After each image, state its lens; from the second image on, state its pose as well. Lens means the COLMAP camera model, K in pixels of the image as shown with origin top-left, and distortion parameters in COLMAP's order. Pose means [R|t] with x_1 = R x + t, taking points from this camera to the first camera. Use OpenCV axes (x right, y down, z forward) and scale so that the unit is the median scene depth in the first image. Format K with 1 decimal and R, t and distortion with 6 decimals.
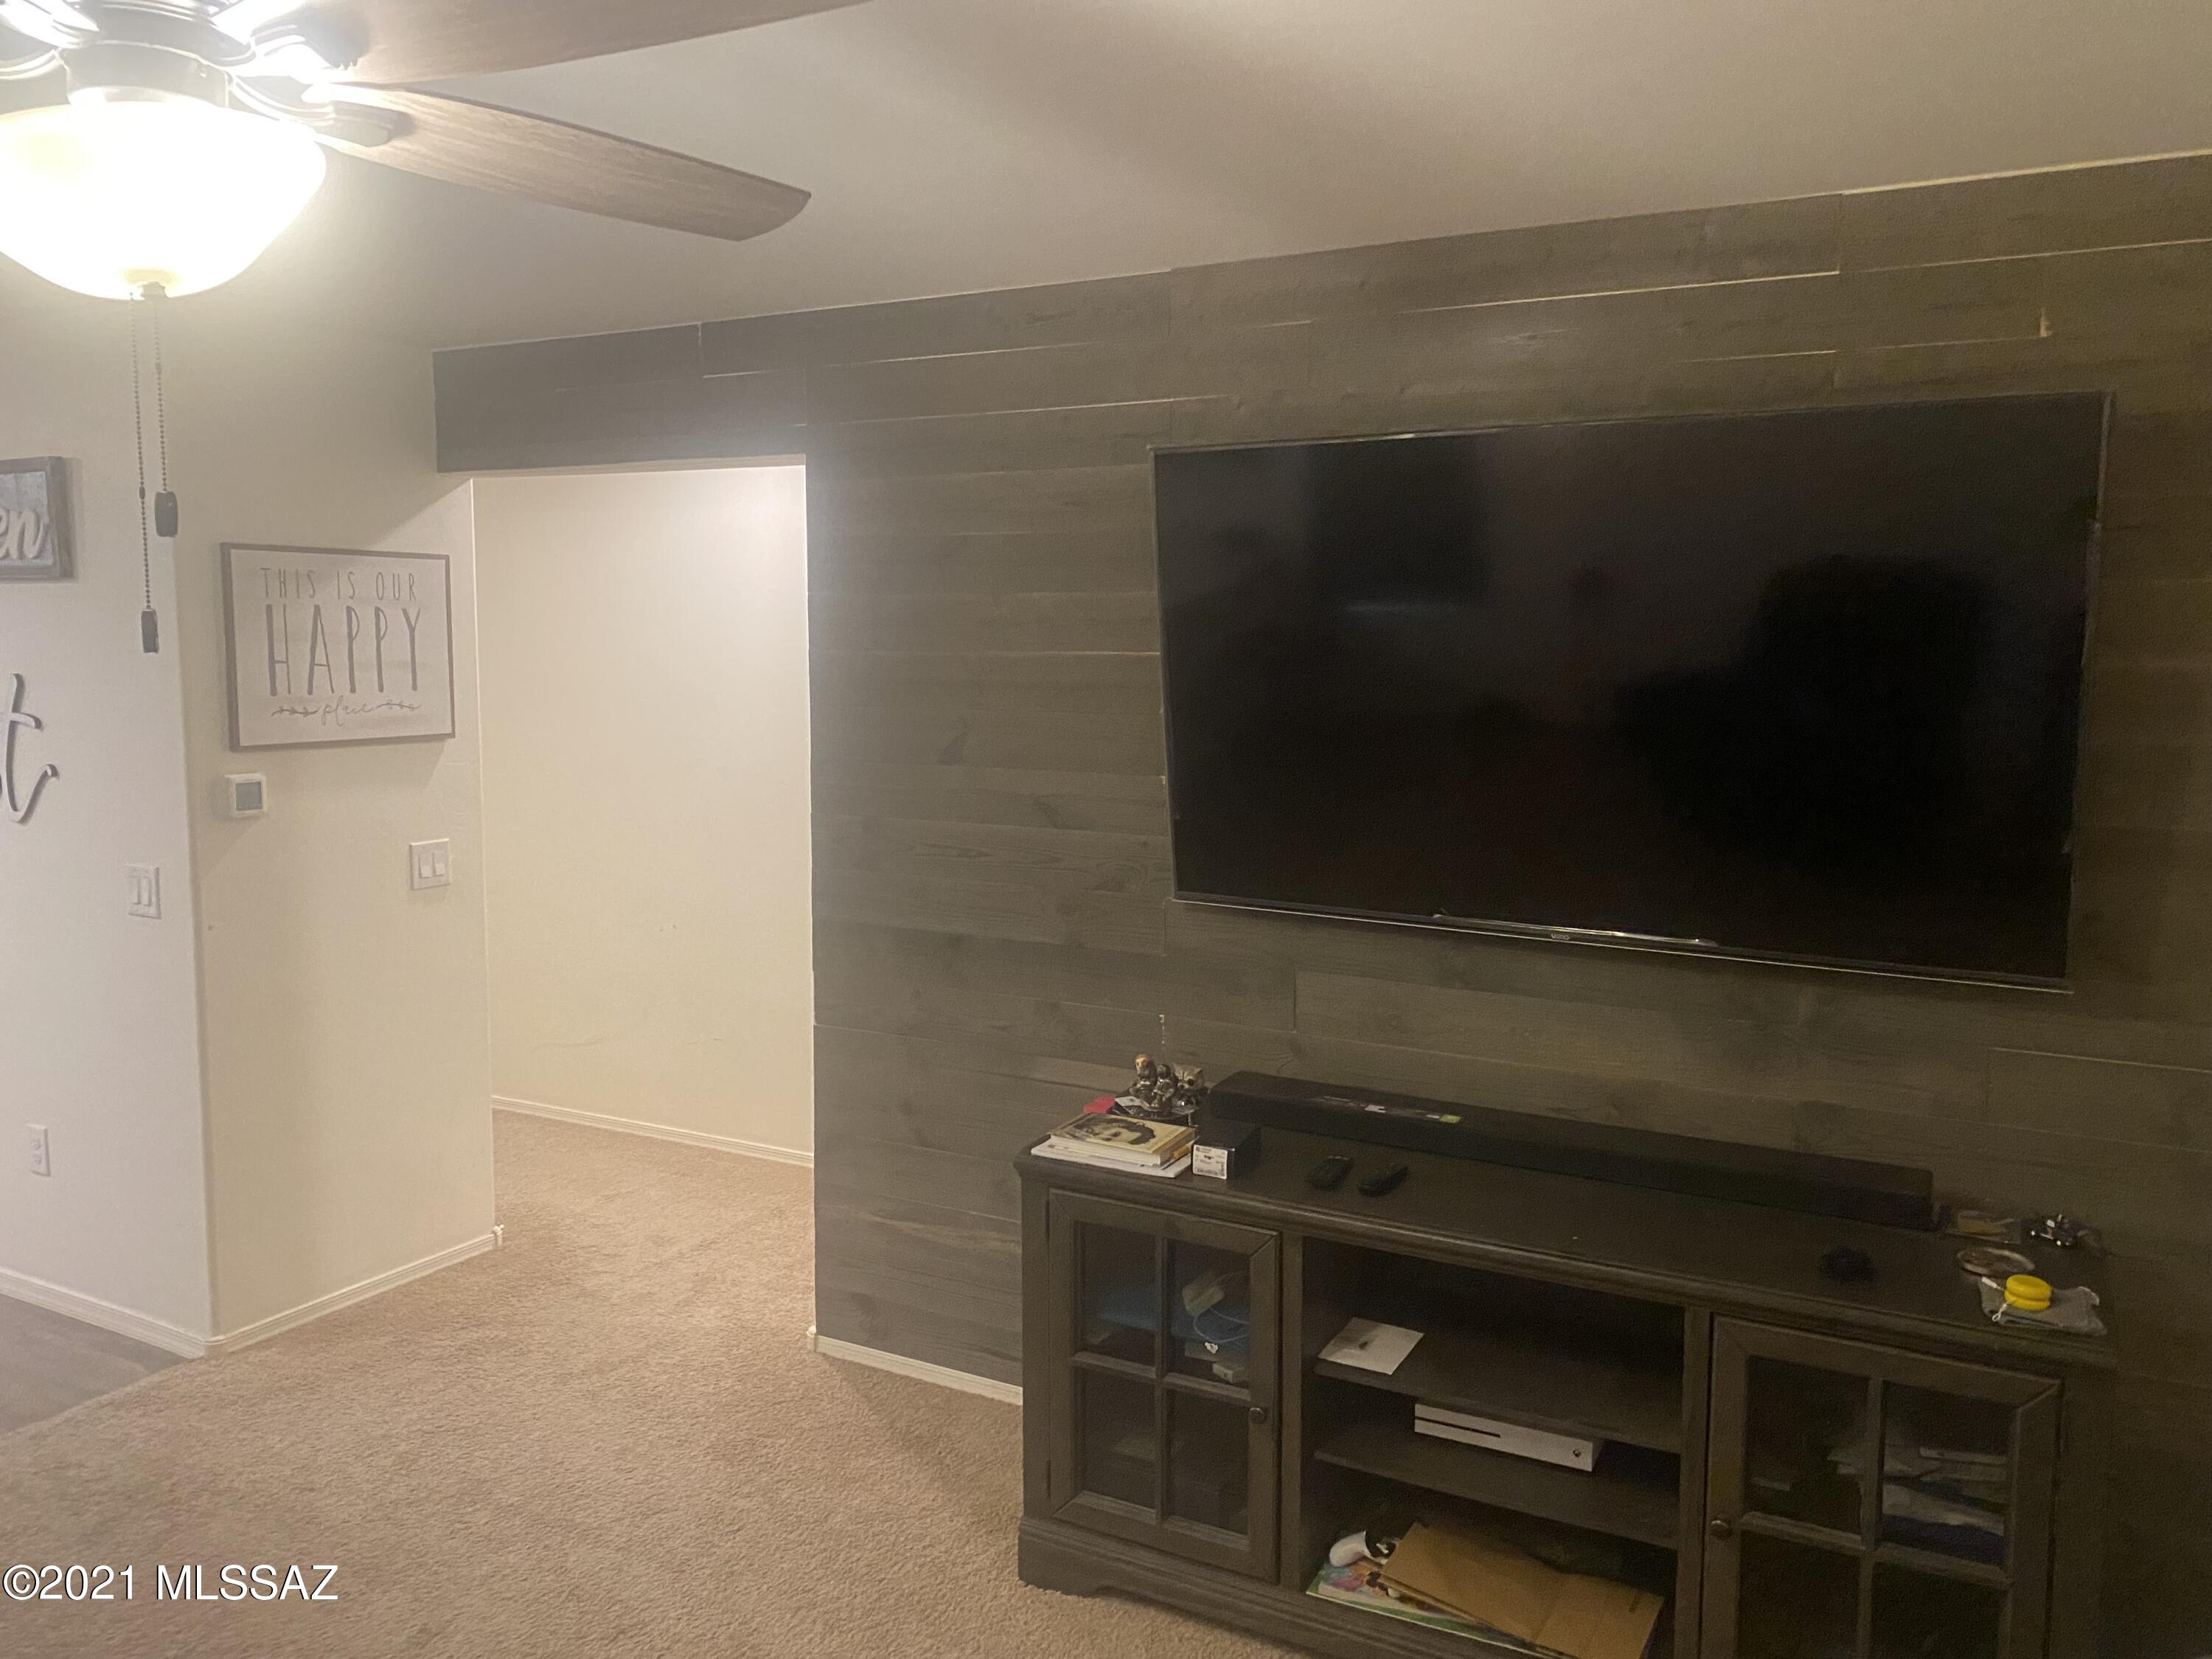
lens RADIAL K [[1679.6, 0, 1106.0], [0, 1679.6, 829.5], [0, 0, 1]] dist [0.001621, 0.001061]
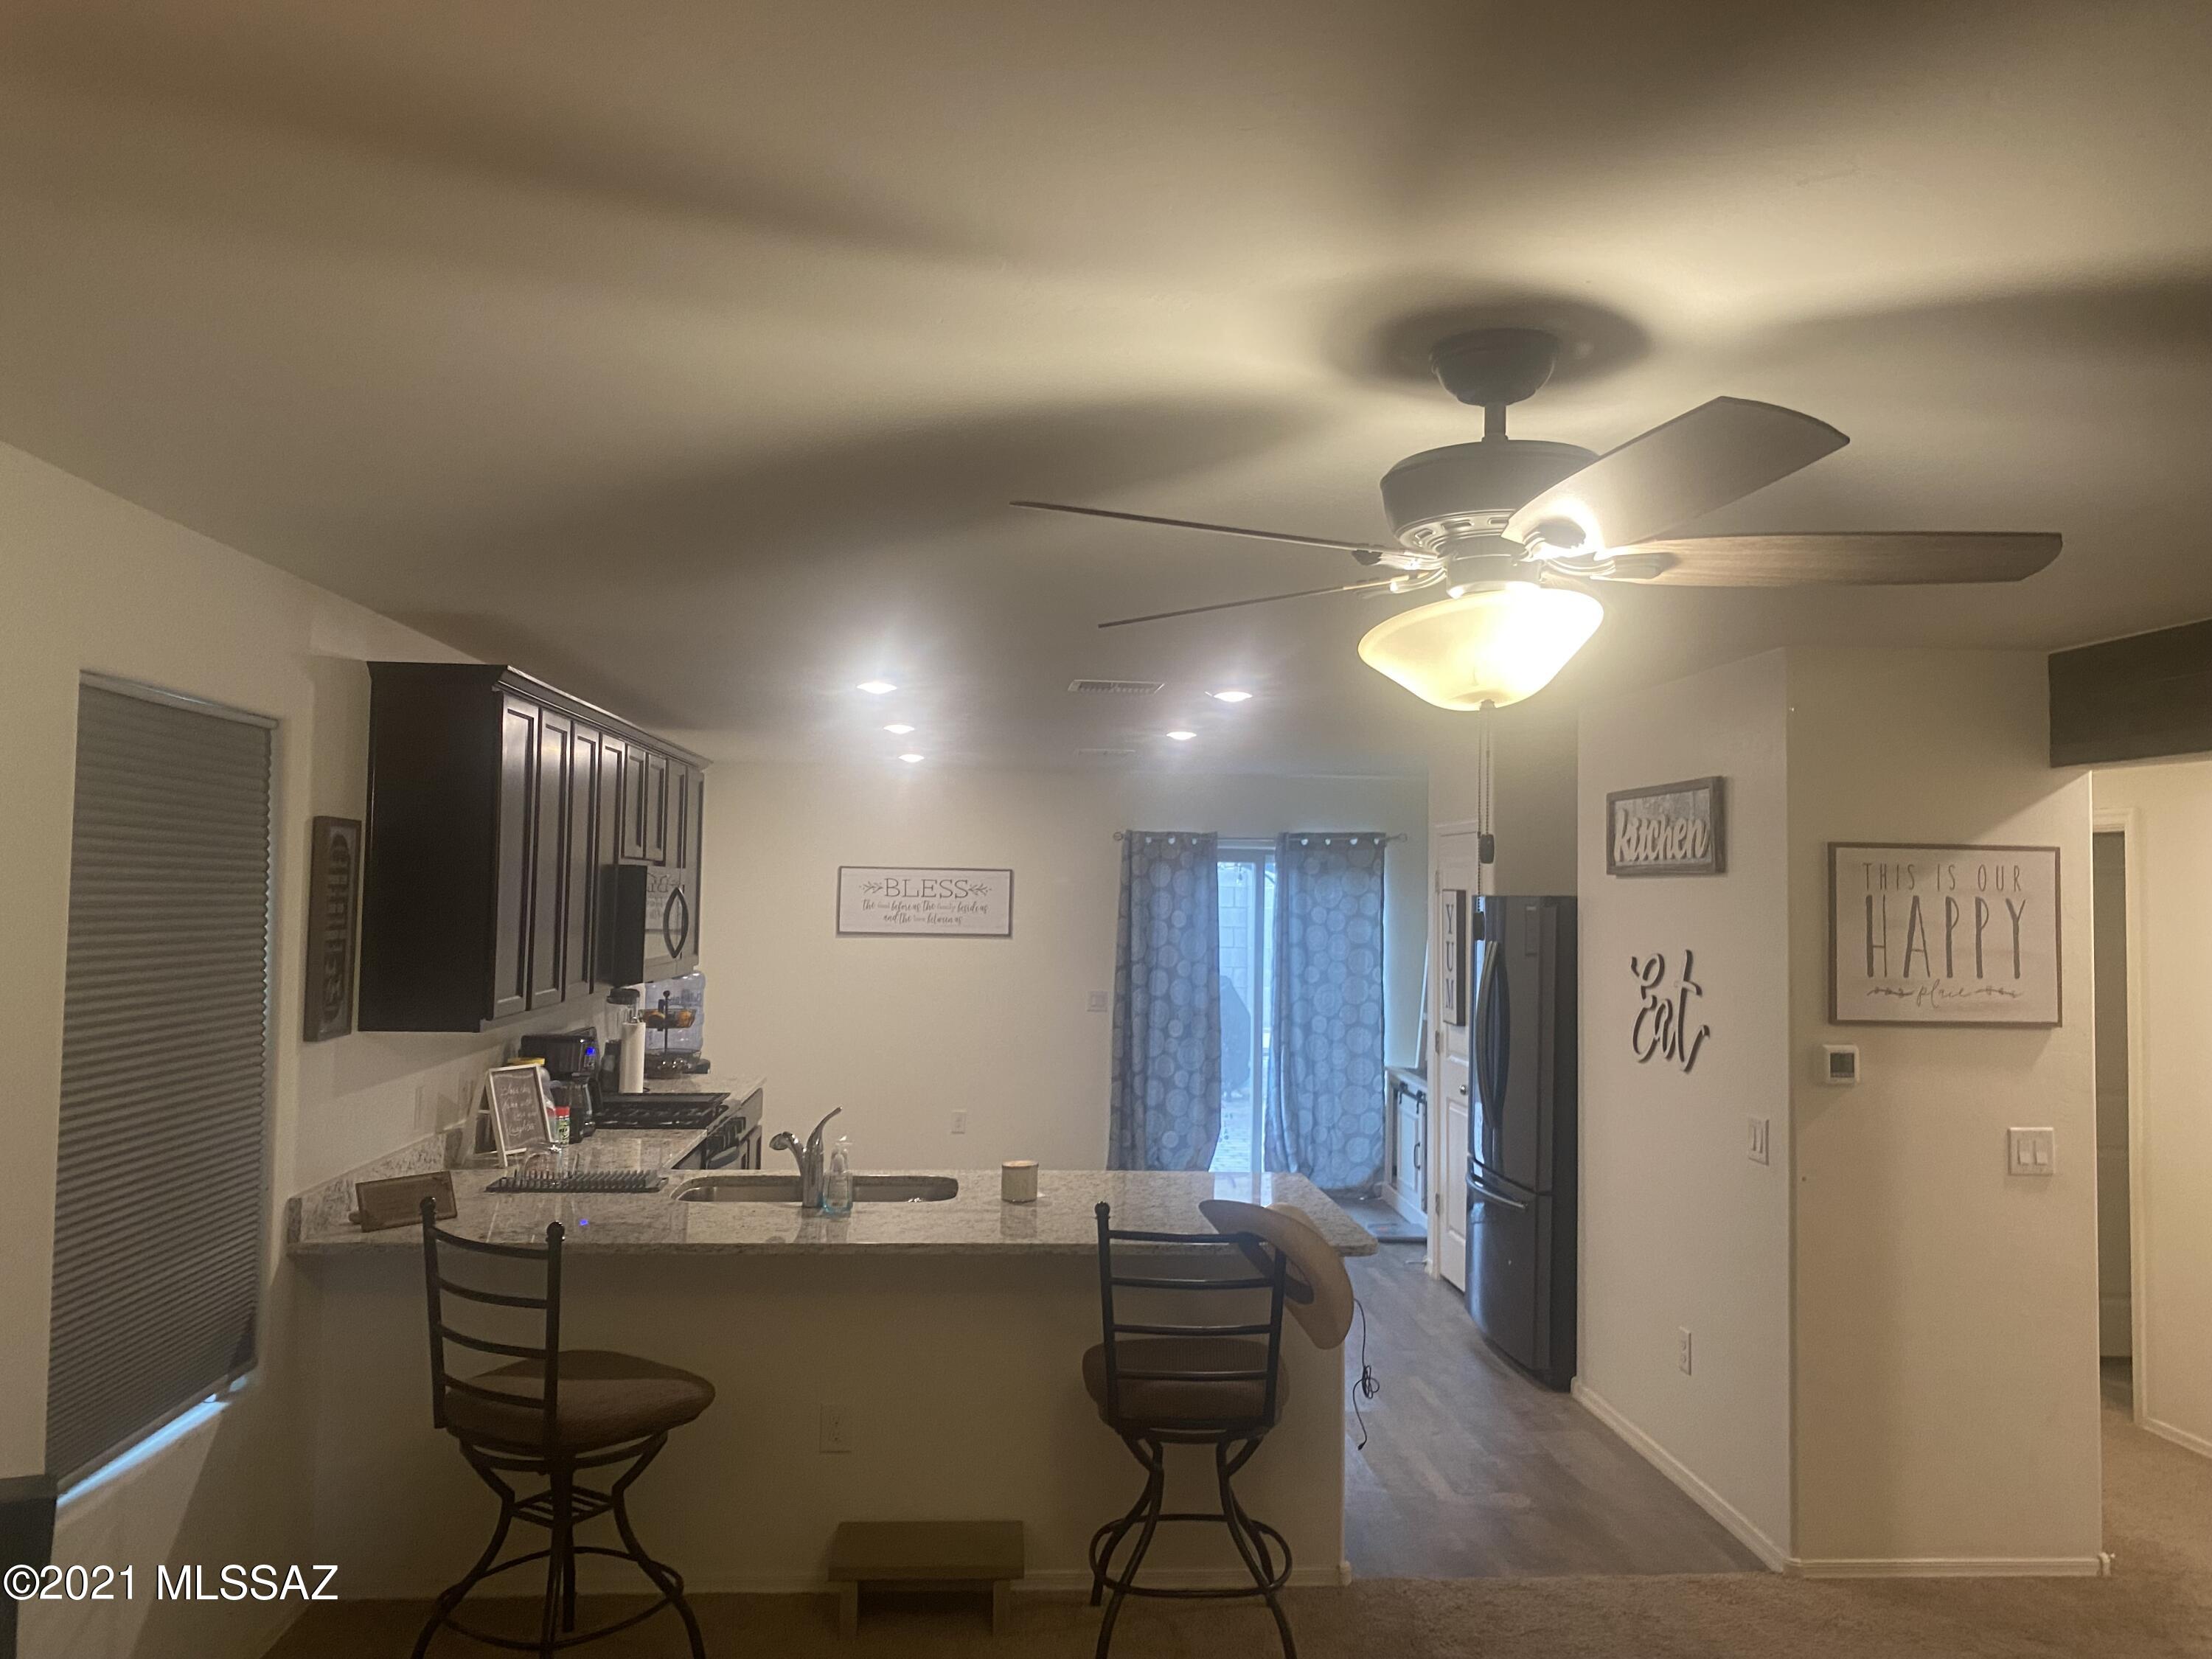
lens RADIAL K [[1679.6, 0, 1106.0], [0, 1679.6, 829.5], [0, 0, 1]] dist [0.001621, 0.001061]
pose [[0.537250, -0.028880, -0.842929, 0.155556], [-0.111027, 0.988295, -0.104624, -0.003032], [0.836083, 0.149797, 0.527755, -0.022633]]
